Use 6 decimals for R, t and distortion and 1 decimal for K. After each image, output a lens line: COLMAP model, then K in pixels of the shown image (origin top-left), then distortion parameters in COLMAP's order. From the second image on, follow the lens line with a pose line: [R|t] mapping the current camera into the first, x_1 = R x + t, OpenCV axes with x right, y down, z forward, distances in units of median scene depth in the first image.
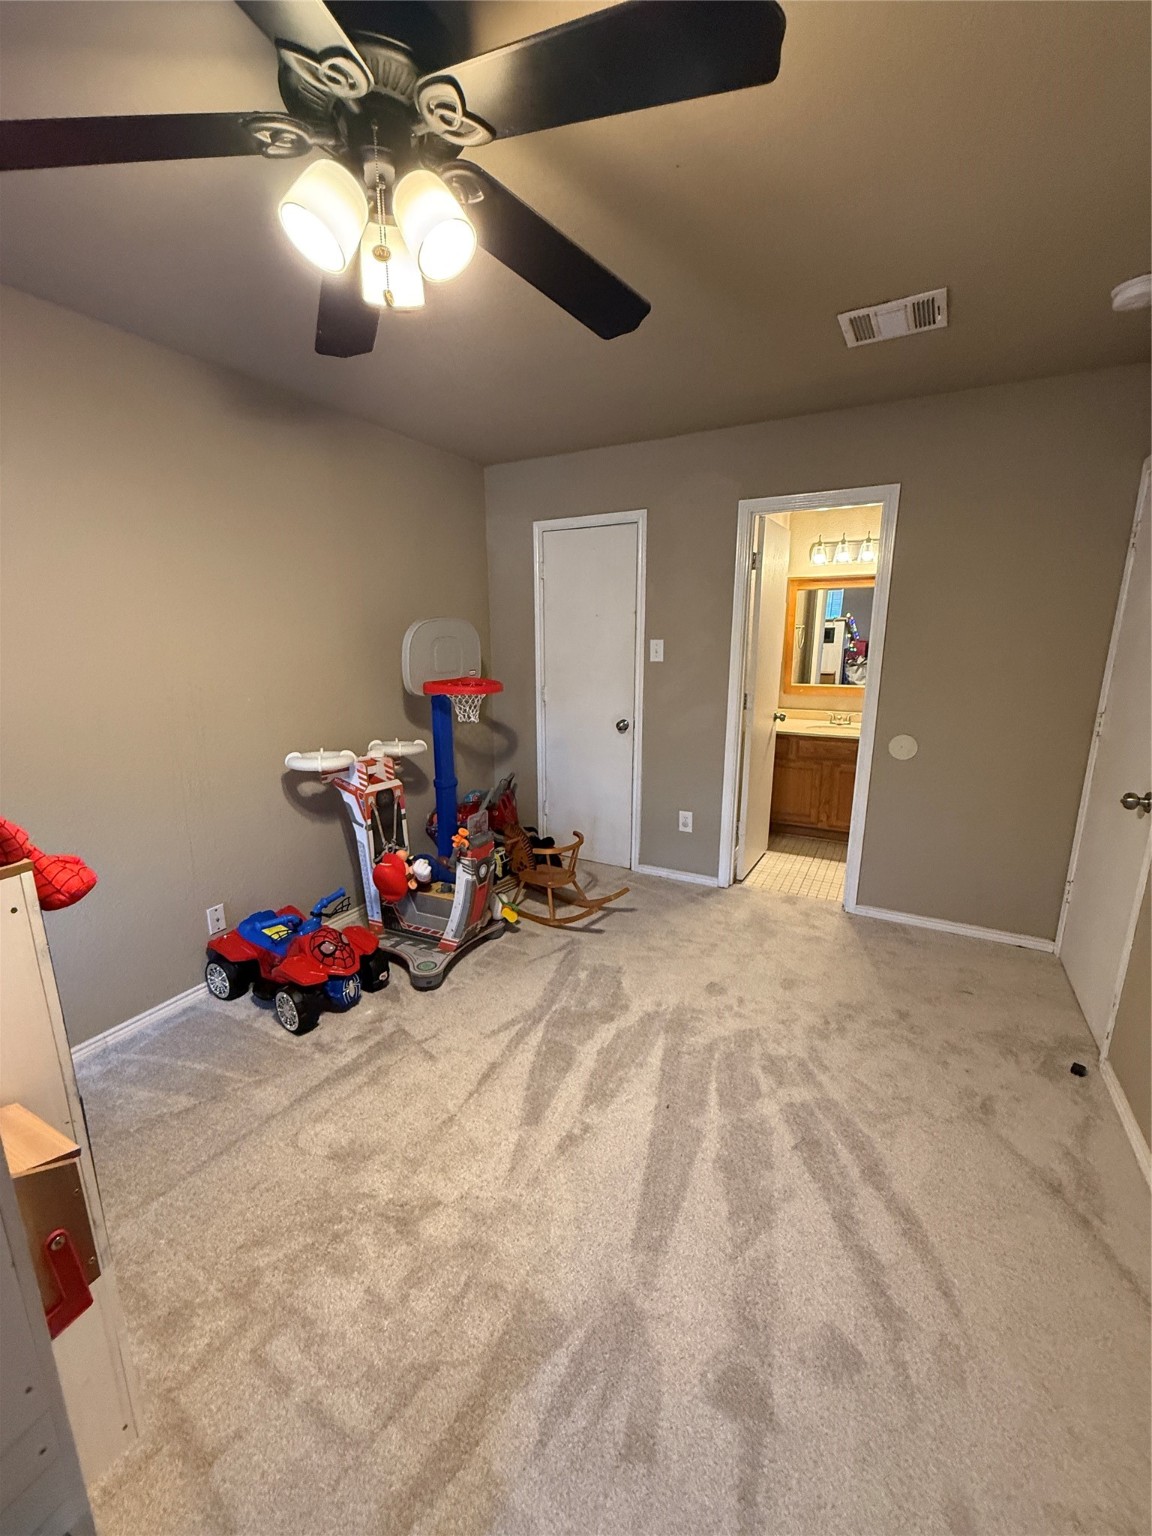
lens RADIAL K [[614.2, 0, 578.4], [0, 614.2, 768.9], [0, 0, 1]] dist [0.000916, -0.000100]
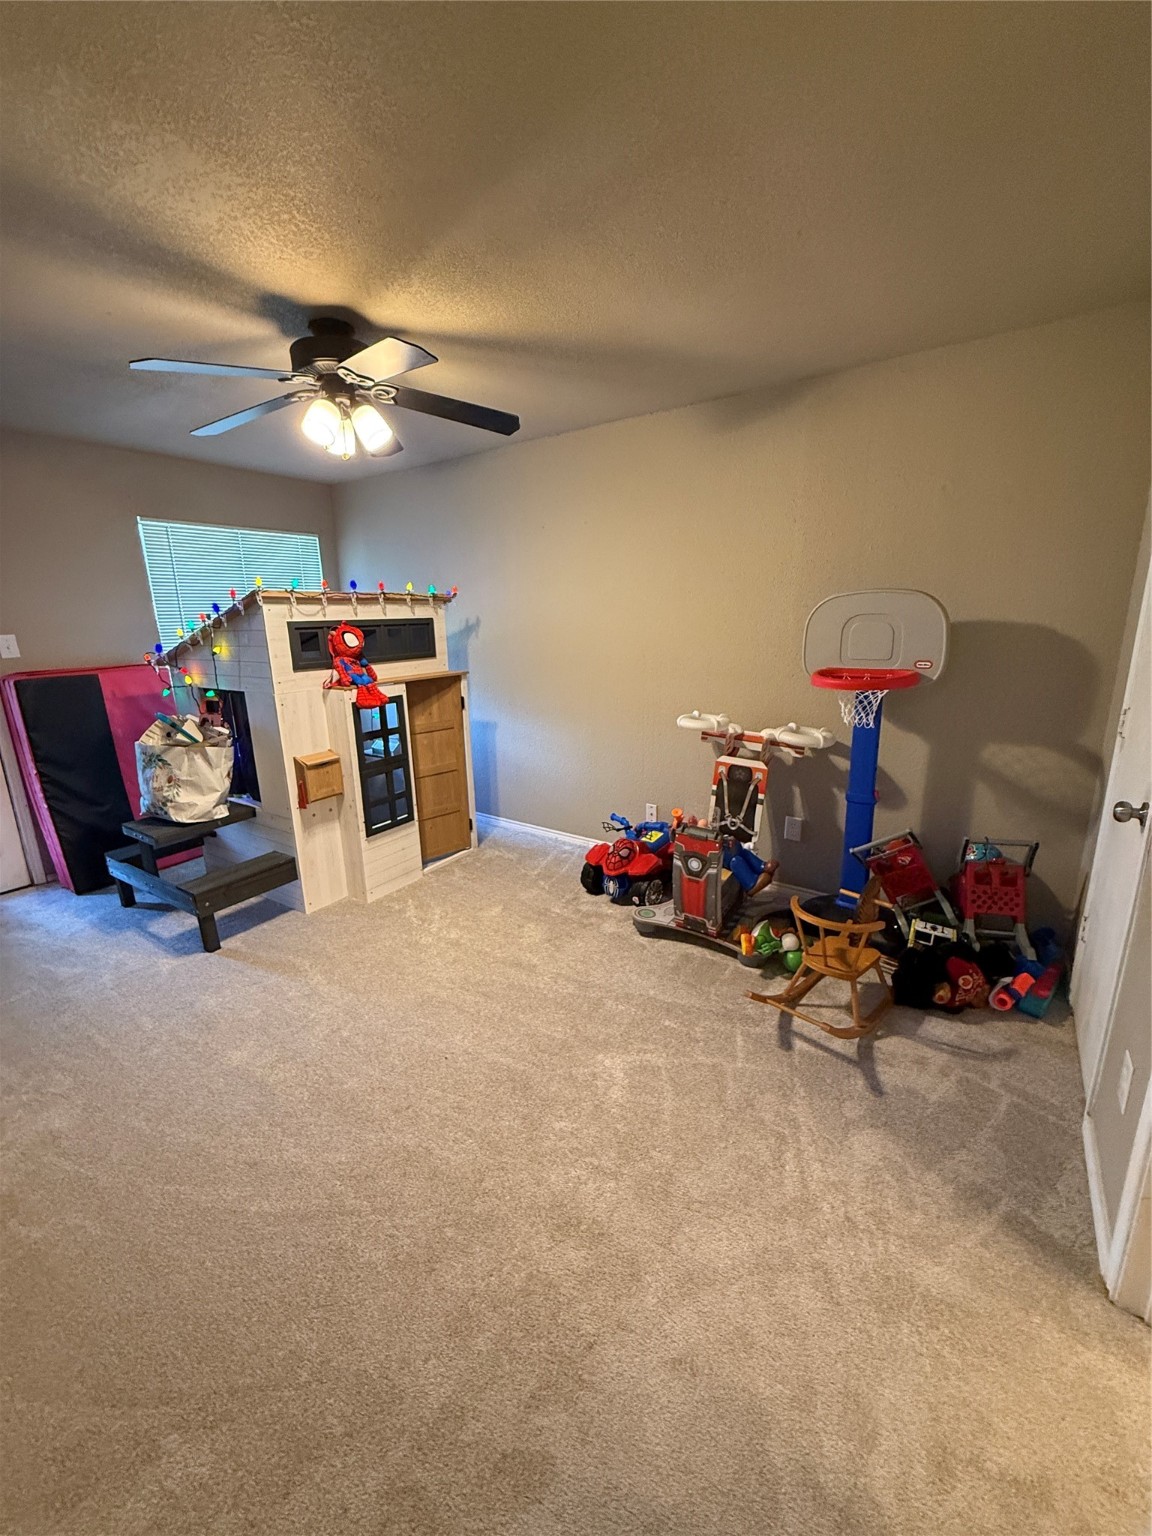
lens RADIAL K [[614.2, 0, 578.4], [0, 614.2, 766.3], [0, 0, 1]] dist [0.000916, -0.000100]
pose [[-0.116944, 0.242920, -0.962971, 0.682368], [-0.202726, 0.943370, 0.262594, -0.174840], [0.972228, 0.225928, -0.061076, 0.778897]]
